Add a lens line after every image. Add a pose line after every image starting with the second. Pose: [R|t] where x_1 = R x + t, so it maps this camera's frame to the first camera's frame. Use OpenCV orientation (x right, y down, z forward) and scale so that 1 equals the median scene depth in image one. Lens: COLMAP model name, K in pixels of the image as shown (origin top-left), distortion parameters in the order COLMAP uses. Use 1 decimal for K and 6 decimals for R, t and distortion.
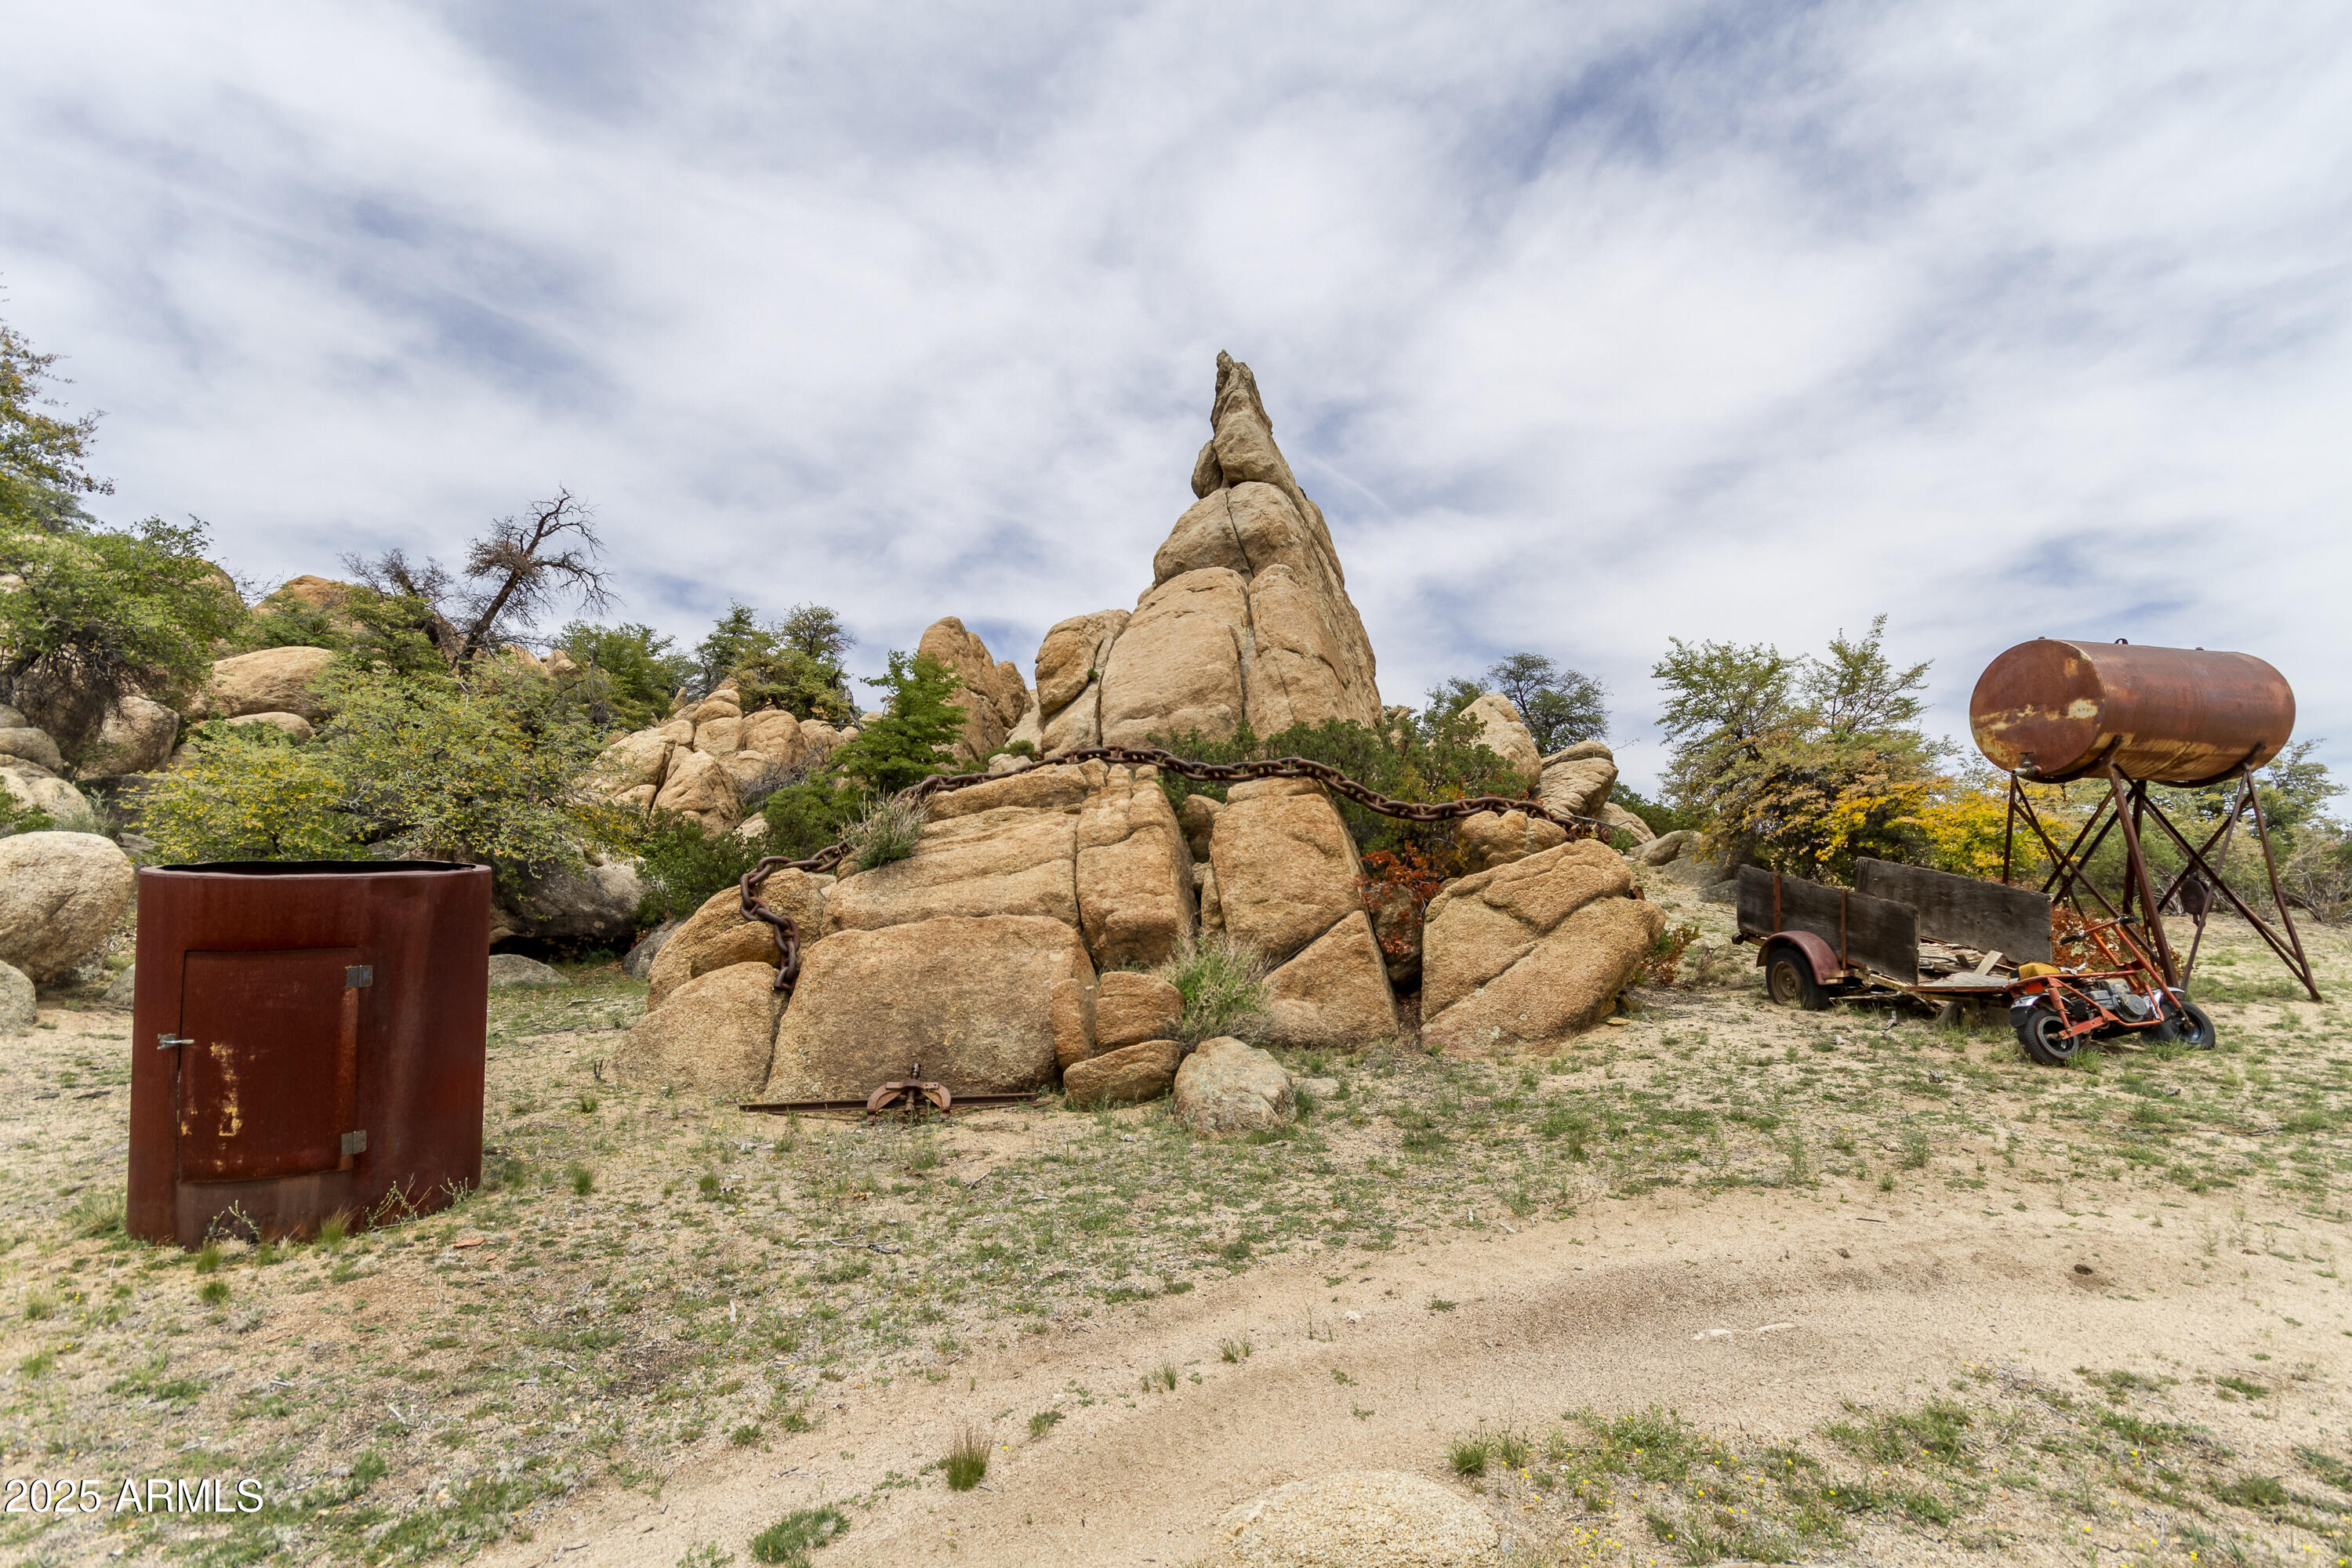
lens RADIAL K [[1094.0, 0, 1179.4], [0, 1094.0, 815.1], [0, 0, 1]] dist [0.000940, 0.000059]
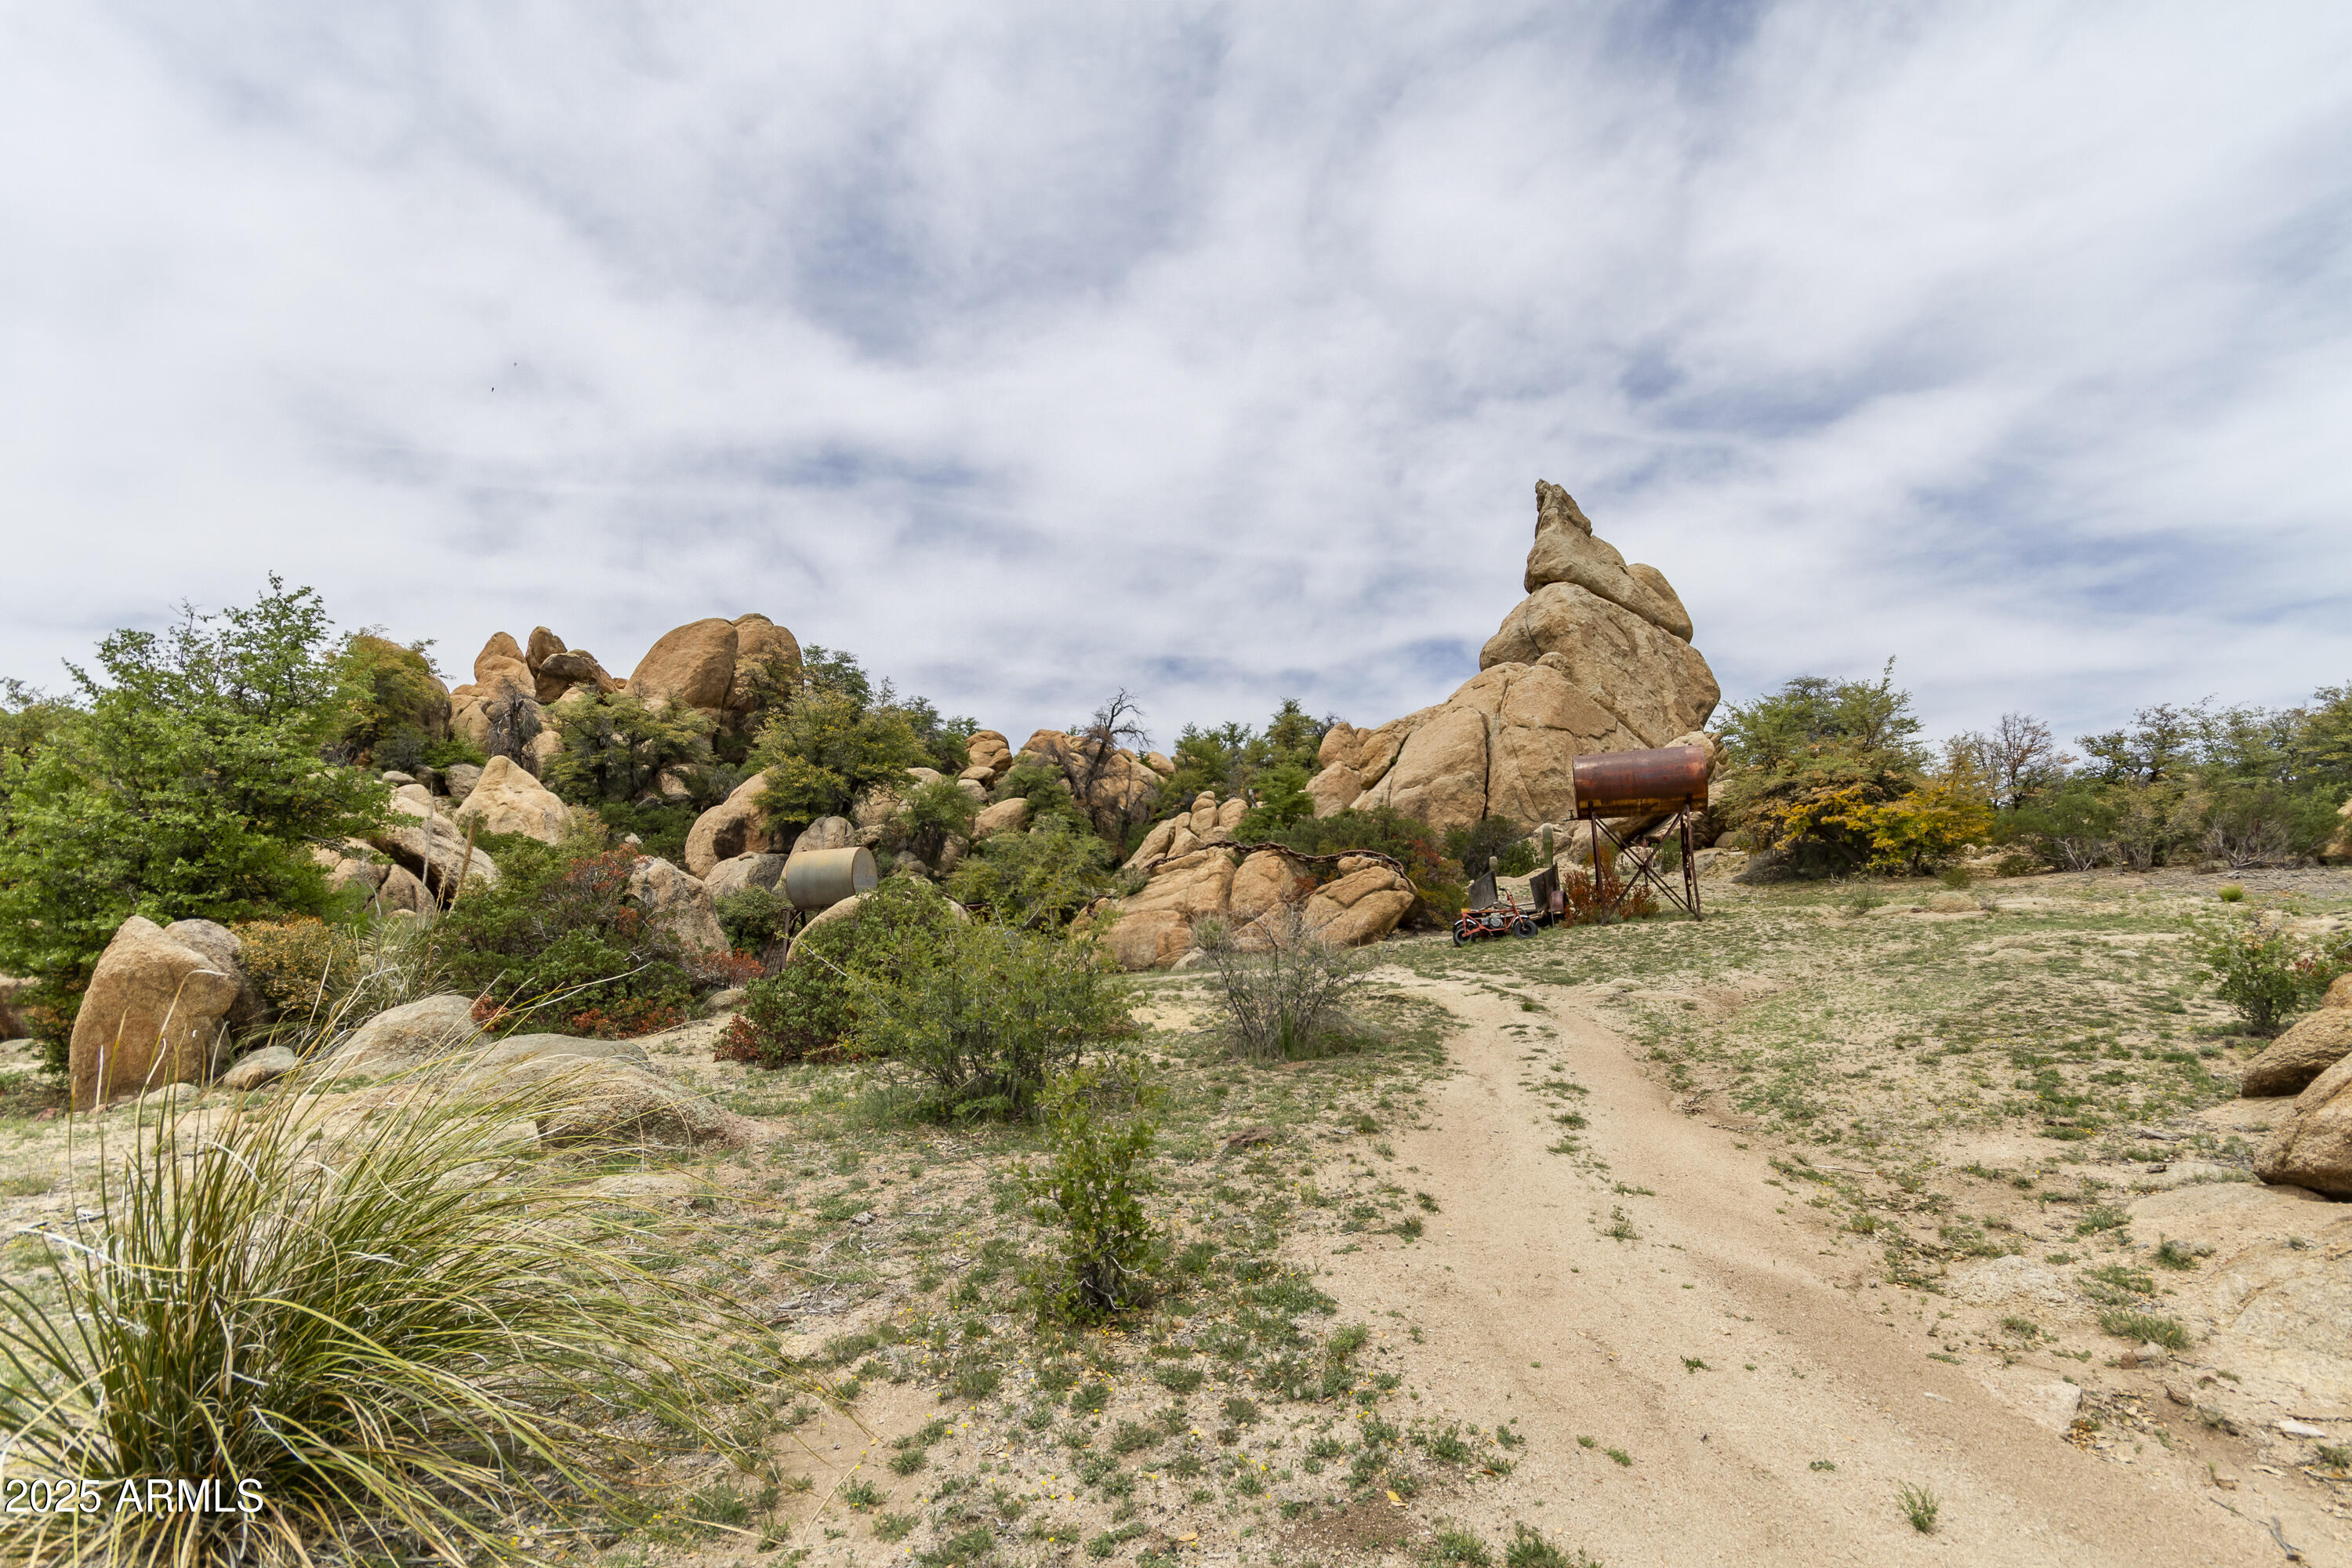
lens RADIAL K [[1094.0, 0, 1179.4], [0, 1094.0, 815.1], [0, 0, 1]] dist [0.000940, 0.000059]
pose [[0.827997, -0.096153, -0.552426, 0.518987], [0.087208, 0.995282, -0.042525, -0.010119], [0.553909, -0.012965, 0.832476, -0.469195]]
